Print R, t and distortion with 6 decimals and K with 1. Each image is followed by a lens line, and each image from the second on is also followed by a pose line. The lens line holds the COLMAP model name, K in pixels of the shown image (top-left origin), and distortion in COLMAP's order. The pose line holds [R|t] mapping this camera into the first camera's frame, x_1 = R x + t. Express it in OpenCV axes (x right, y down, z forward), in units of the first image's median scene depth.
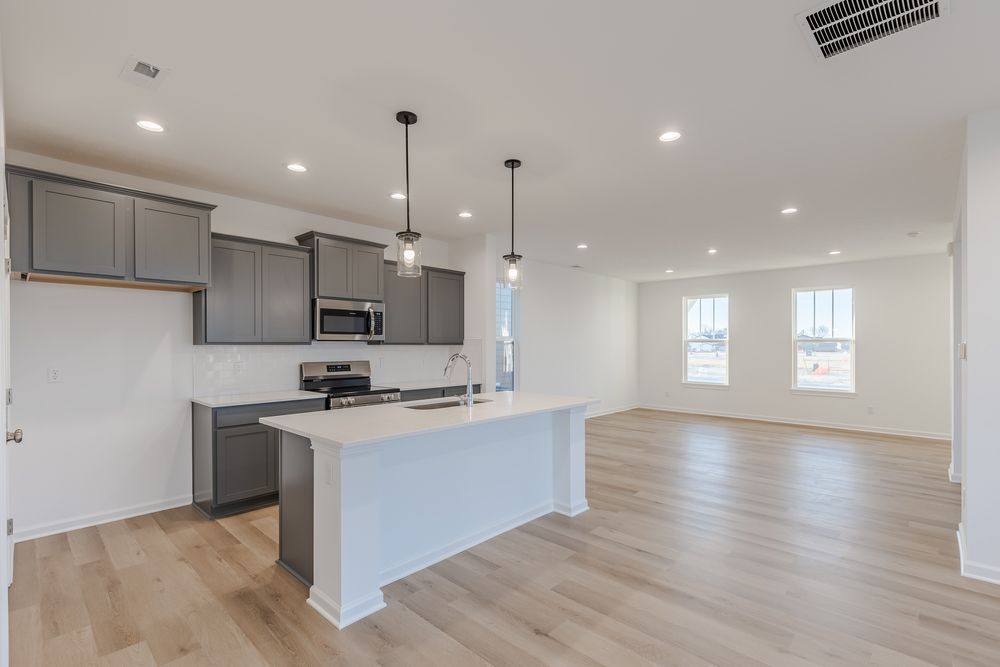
lens RADIAL K [[454.3, 0, 503.9], [0, 454.3, 347.4], [0, 0, 1]] dist [0.011925, -0.001927]
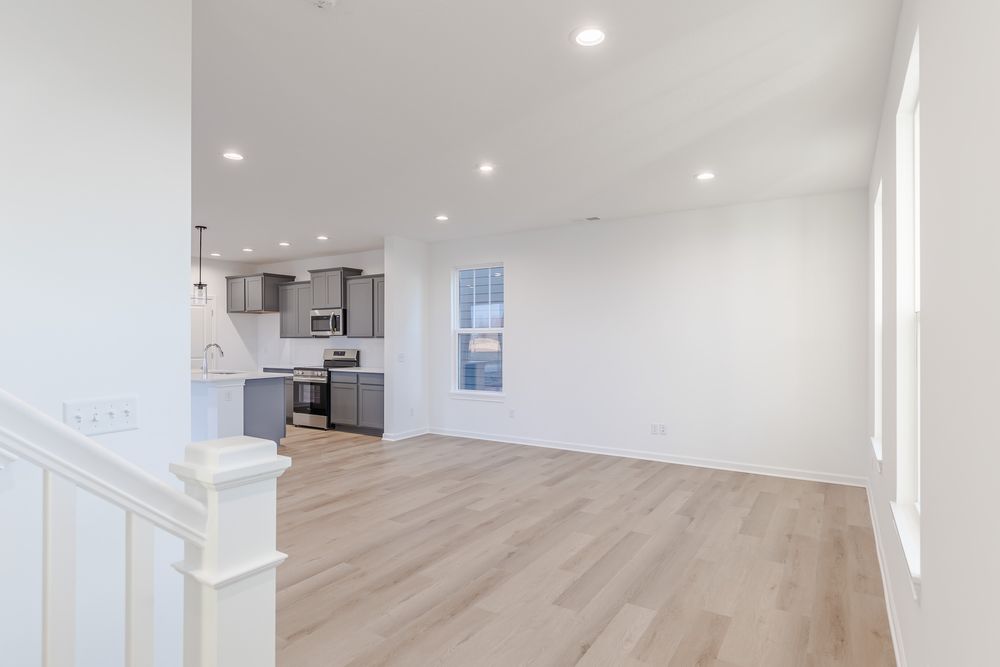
lens RADIAL K [[534.3, 0, 500.5], [0, 534.3, 337.1], [0, 0, 1]] dist [0.004930, -0.002171]
pose [[0.178581, -0.002451, -0.983922, 0.930724], [-0.000915, 0.999996, -0.002657, -0.002991], [0.983925, 0.001374, 0.178578, 0.759238]]
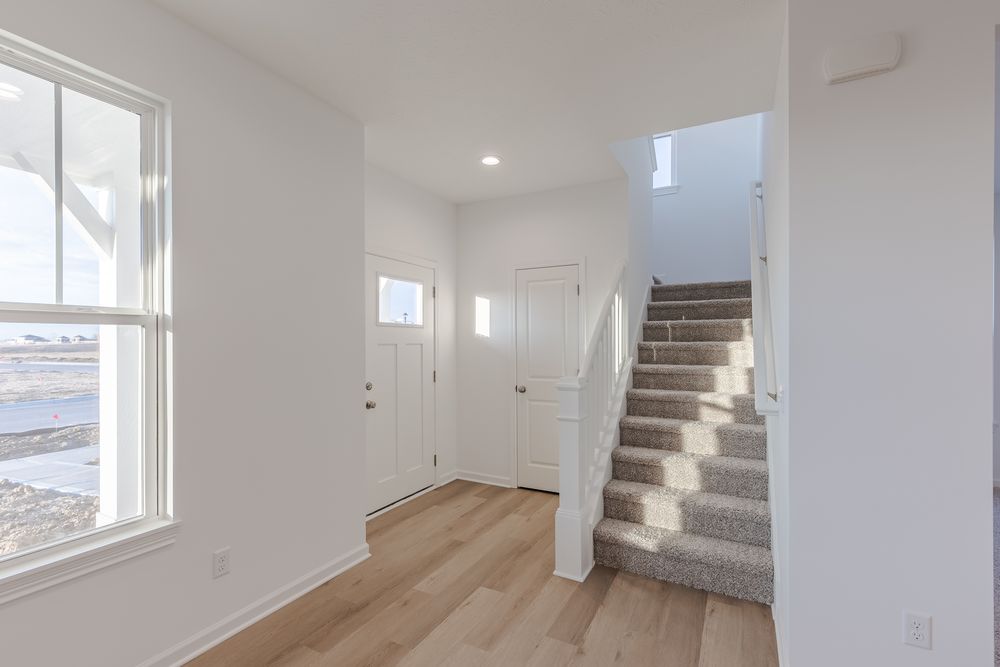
lens RADIAL K [[454.3, 0, 507.1], [0, 454.3, 341.1], [0, 0, 1]] dist [0.011925, -0.001927]
pose [[-0.262959, 0.001721, 0.964805, 0.452499], [0.004627, 0.999989, -0.000523, -0.001608], [-0.964796, 0.004326, -0.262965, 0.857107]]
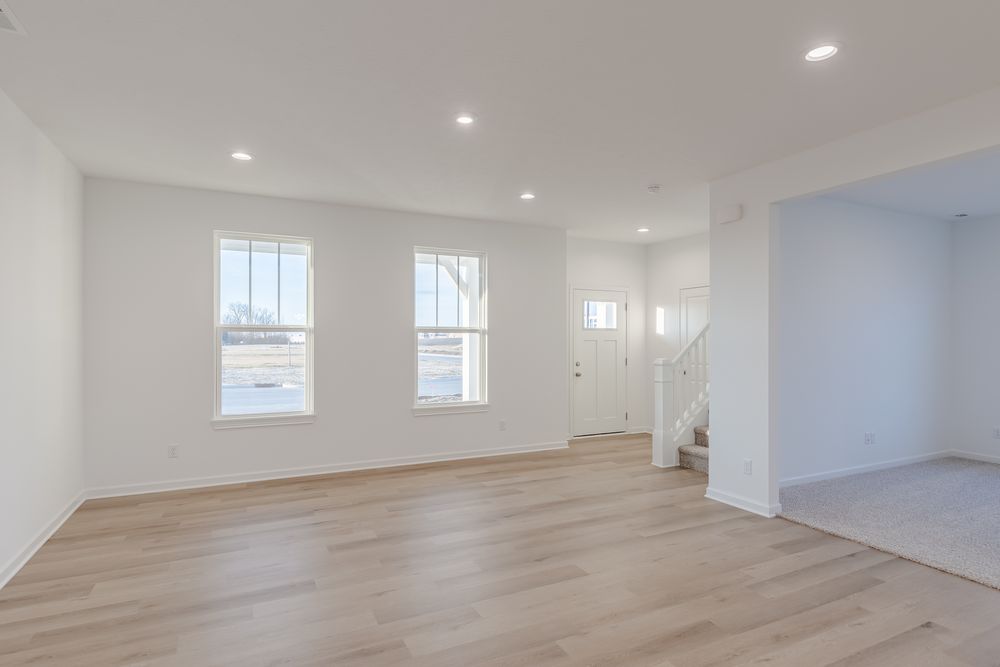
lens RADIAL K [[534.3, 0, 504.6], [0, 534.3, 339.3], [0, 0, 1]] dist [0.004930, -0.002171]
pose [[0.347111, -0.003111, 0.937819, -0.004374], [0.002529, 0.999994, 0.002381, -0.003576], [-0.937821, 0.001546, 0.347116, 0.663946]]
